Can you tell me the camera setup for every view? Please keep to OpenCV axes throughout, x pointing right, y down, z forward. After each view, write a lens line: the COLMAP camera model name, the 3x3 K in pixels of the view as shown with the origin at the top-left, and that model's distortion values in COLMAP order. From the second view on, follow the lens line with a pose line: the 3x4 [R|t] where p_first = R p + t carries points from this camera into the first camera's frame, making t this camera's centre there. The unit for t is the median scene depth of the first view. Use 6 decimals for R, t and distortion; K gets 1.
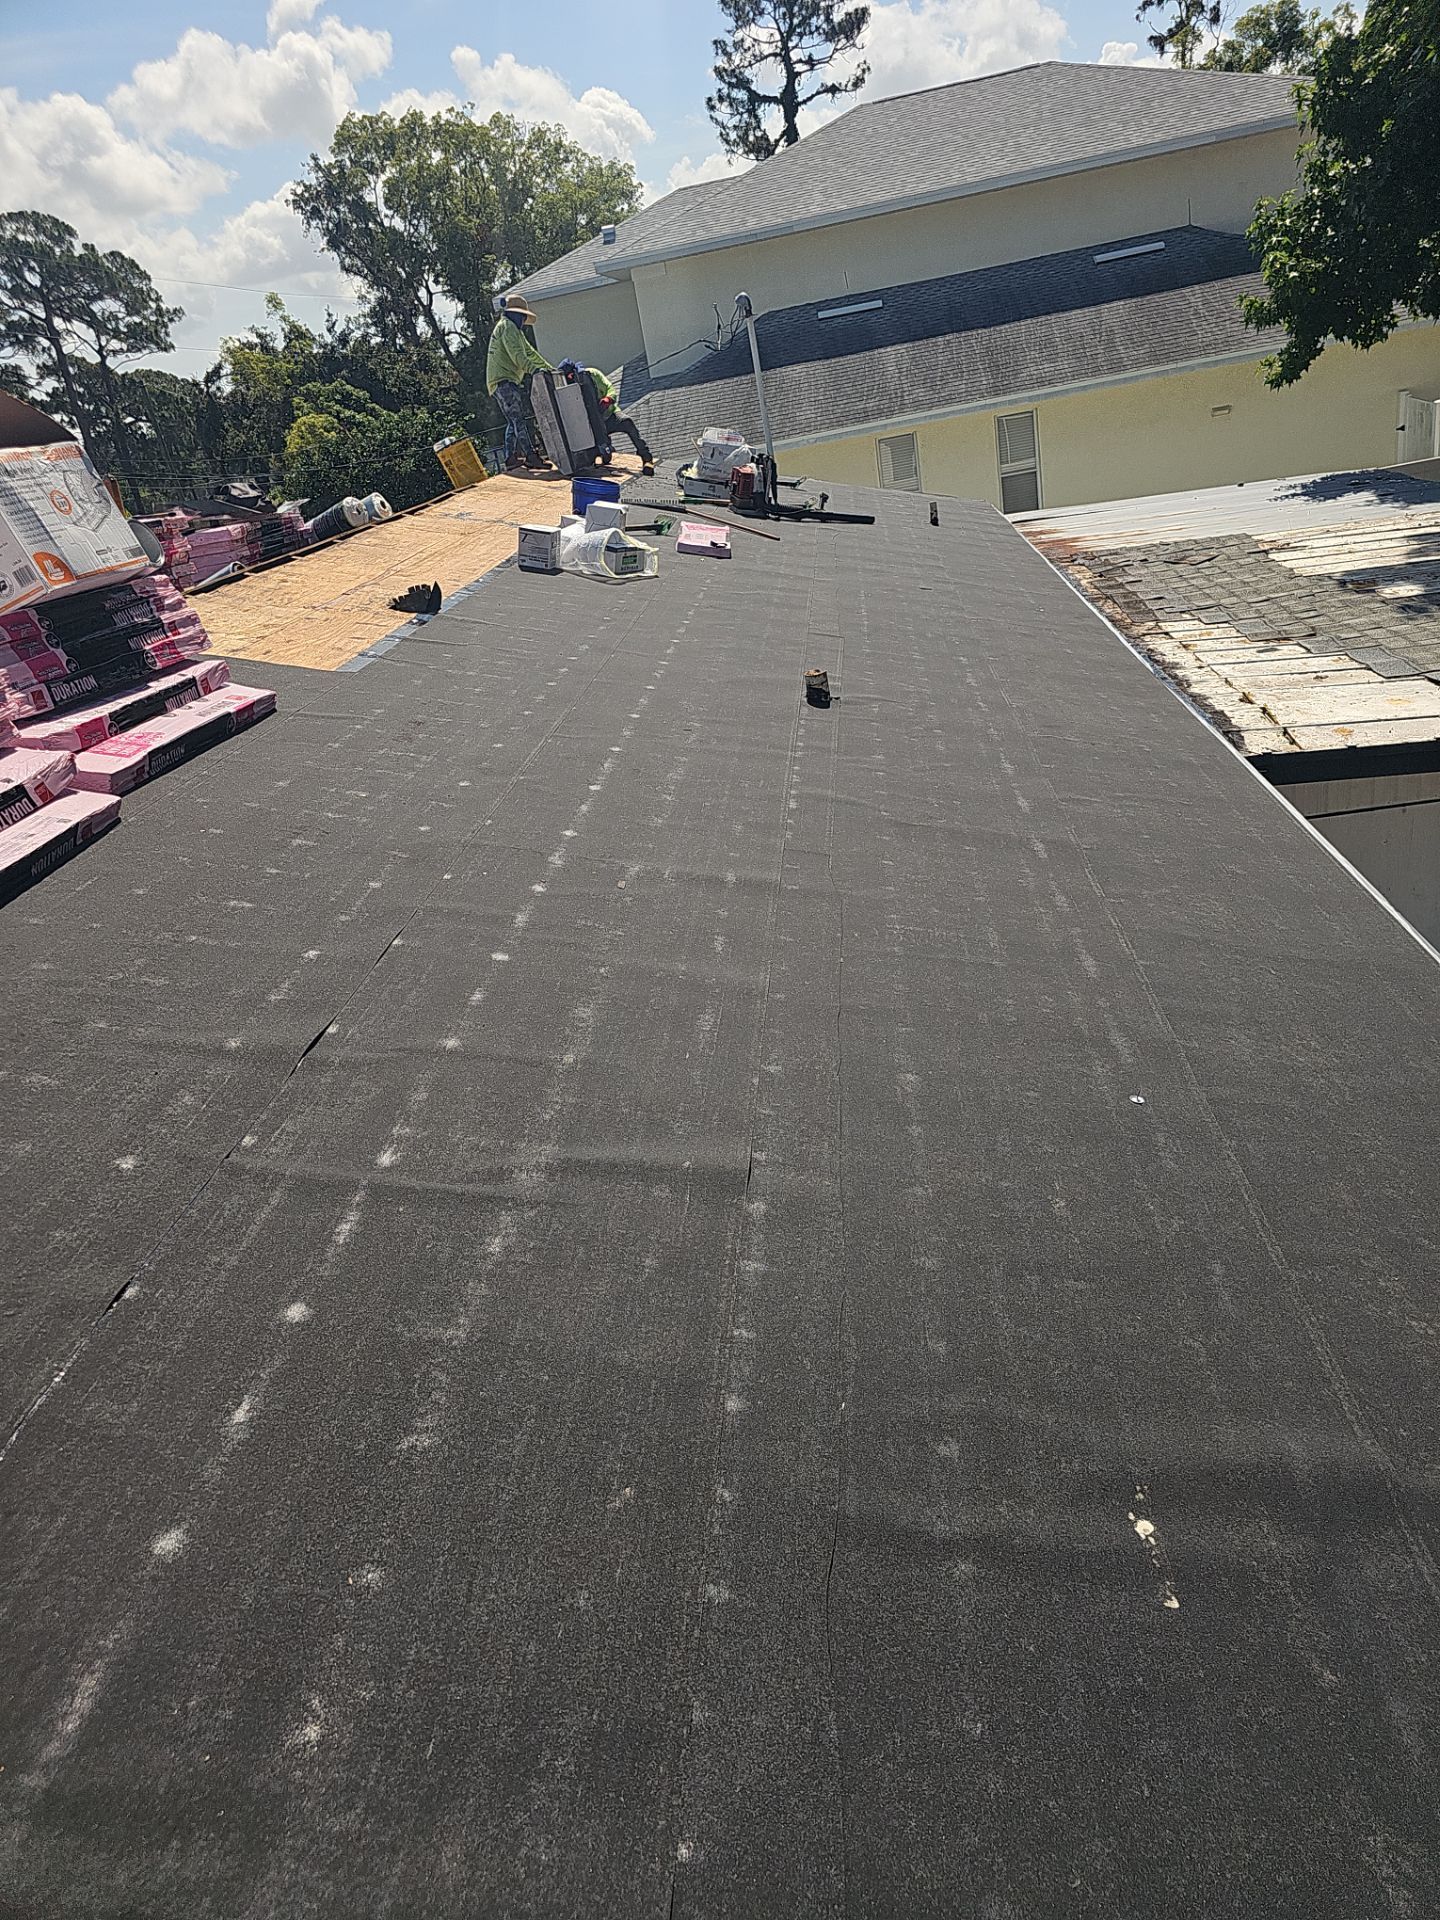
lens RADIAL K [[1291.0, 0, 720.0], [0, 1291.0, 960.0], [0, 0, 1]] dist [0.003377, 0.002953]
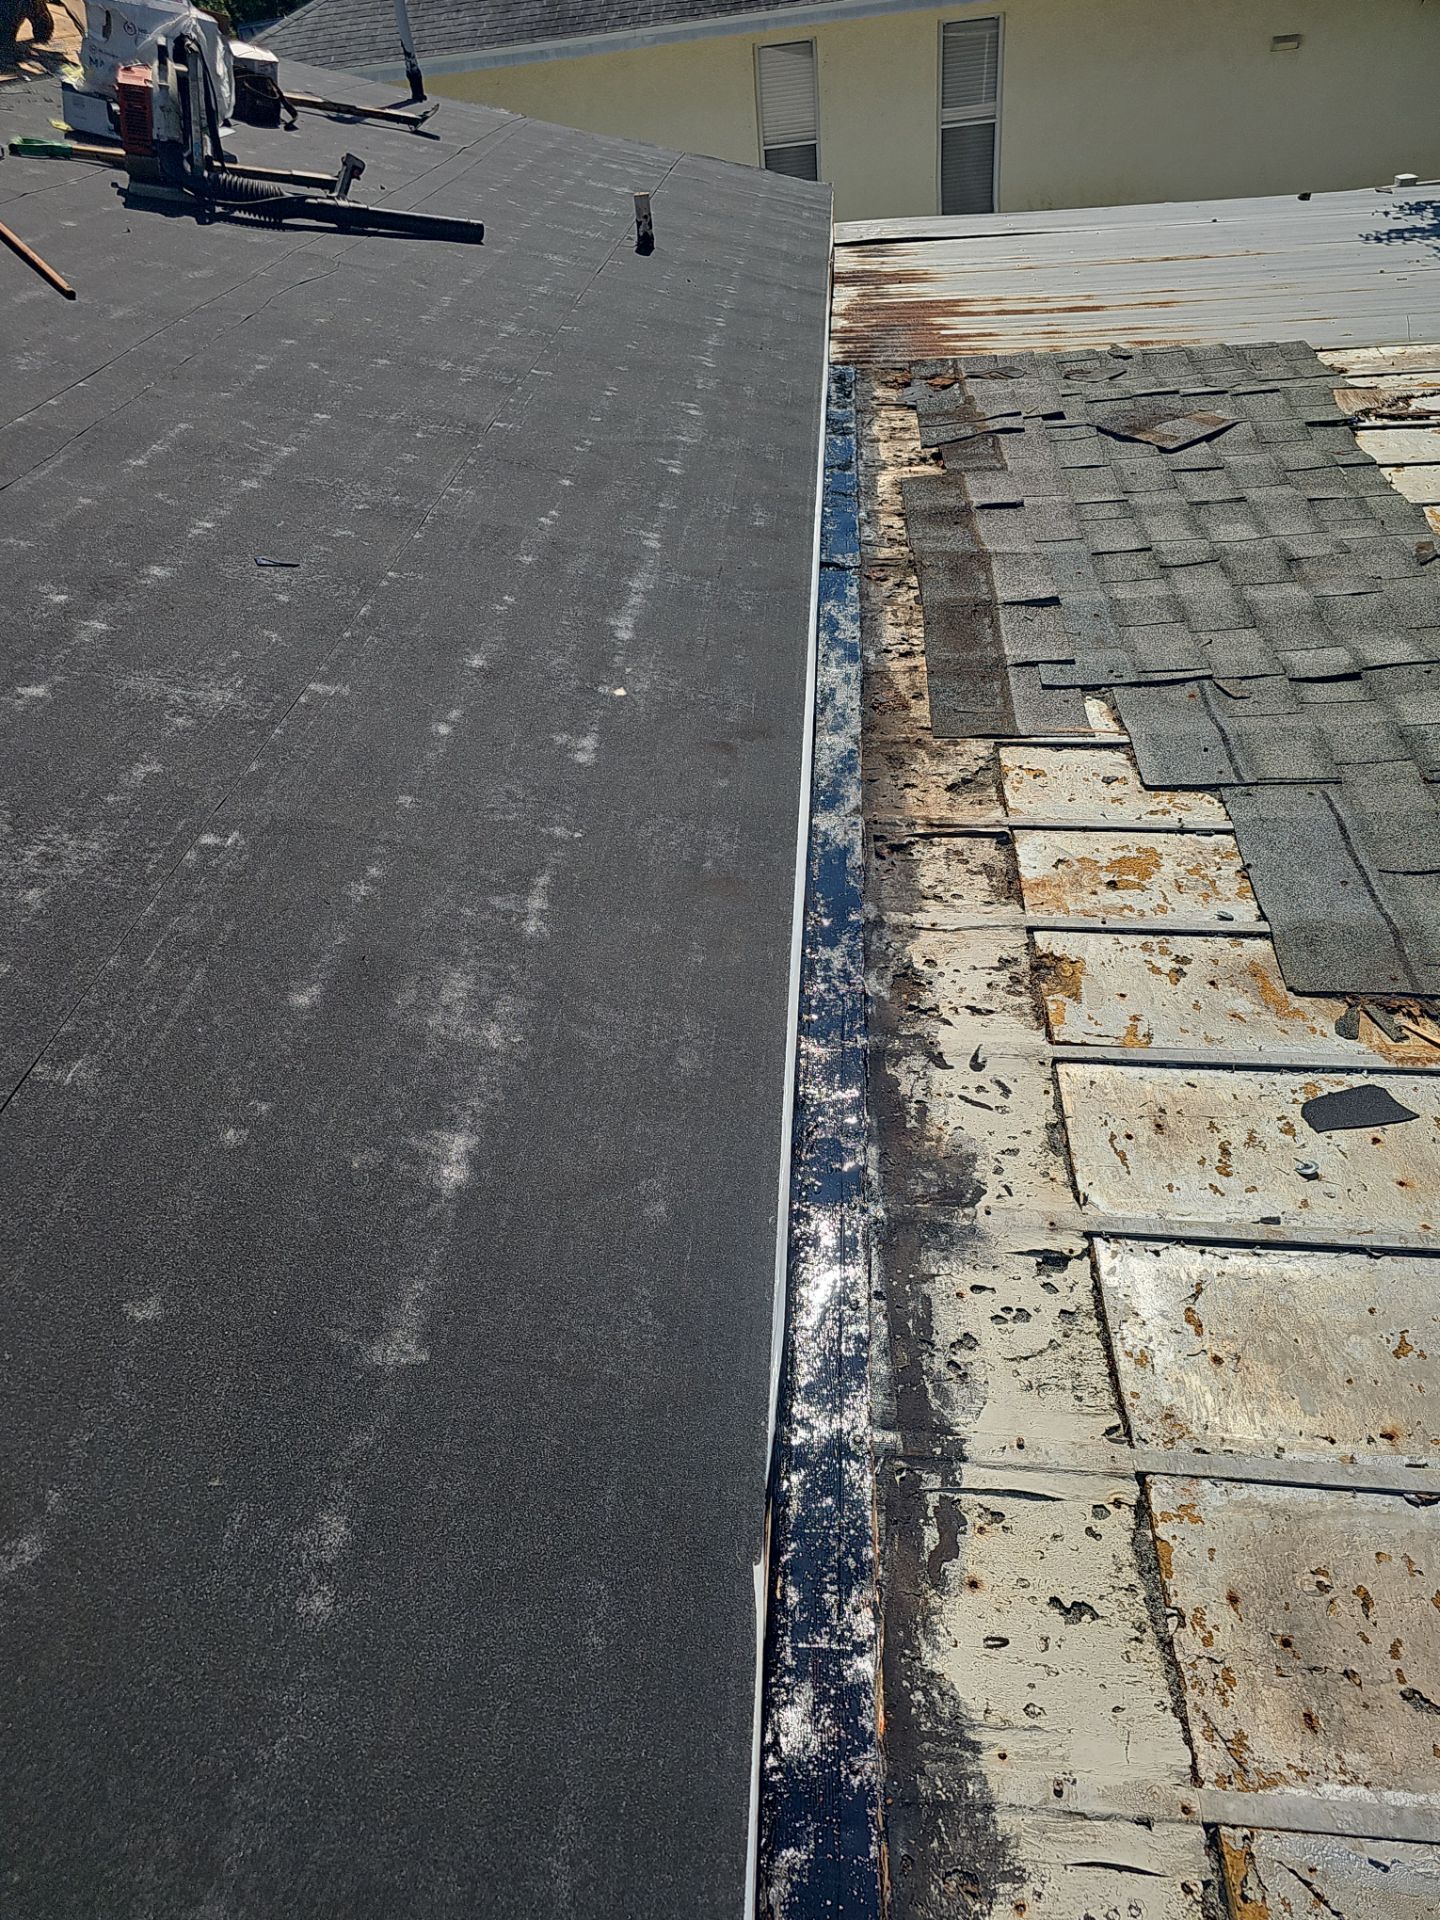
lens RADIAL K [[1291.0, 0, 720.0], [0, 1291.0, 960.0], [0, 0, 1]] dist [0.003377, 0.002953]
pose [[0.997177, 0.059897, 0.045273, 0.204580], [-0.068758, 0.970713, 0.230192, -0.218588], [-0.030159, -0.232655, 0.972092, 0.540072]]
